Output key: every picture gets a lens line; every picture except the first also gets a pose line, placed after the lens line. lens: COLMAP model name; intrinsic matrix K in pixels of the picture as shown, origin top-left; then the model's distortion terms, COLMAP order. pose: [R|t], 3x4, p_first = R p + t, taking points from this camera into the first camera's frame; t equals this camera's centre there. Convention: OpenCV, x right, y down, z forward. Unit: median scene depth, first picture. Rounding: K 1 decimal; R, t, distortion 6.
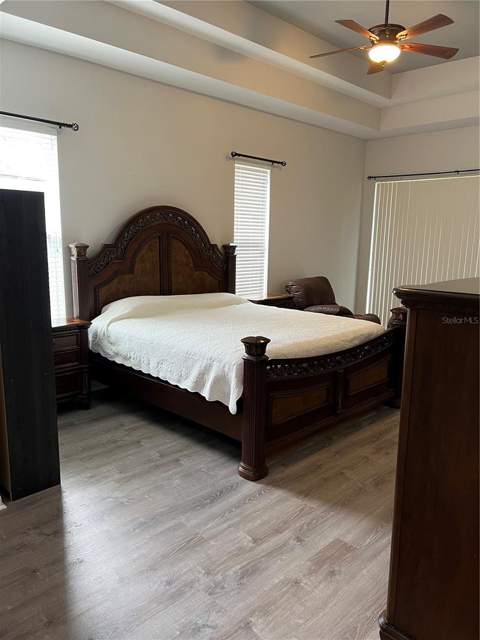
lens RADIAL K [[485.7, 0, 236.5], [0, 485.7, 318.9], [0, 0, 1]] dist [0.037449, -0.010971]
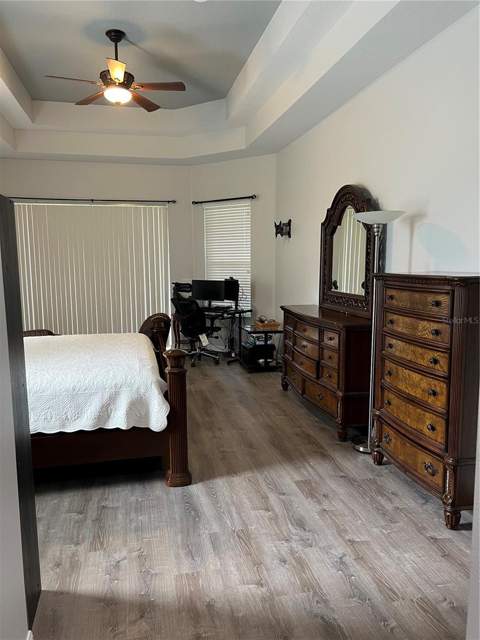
lens RADIAL K [[485.7, 0, 234.6], [0, 485.7, 323.8], [0, 0, 1]] dist [0.037449, -0.010971]
pose [[0.549094, -0.135242, 0.824746, -0.731529], [0.163667, 0.985114, 0.052573, -0.053242], [-0.819578, 0.106116, 0.563055, 0.276420]]
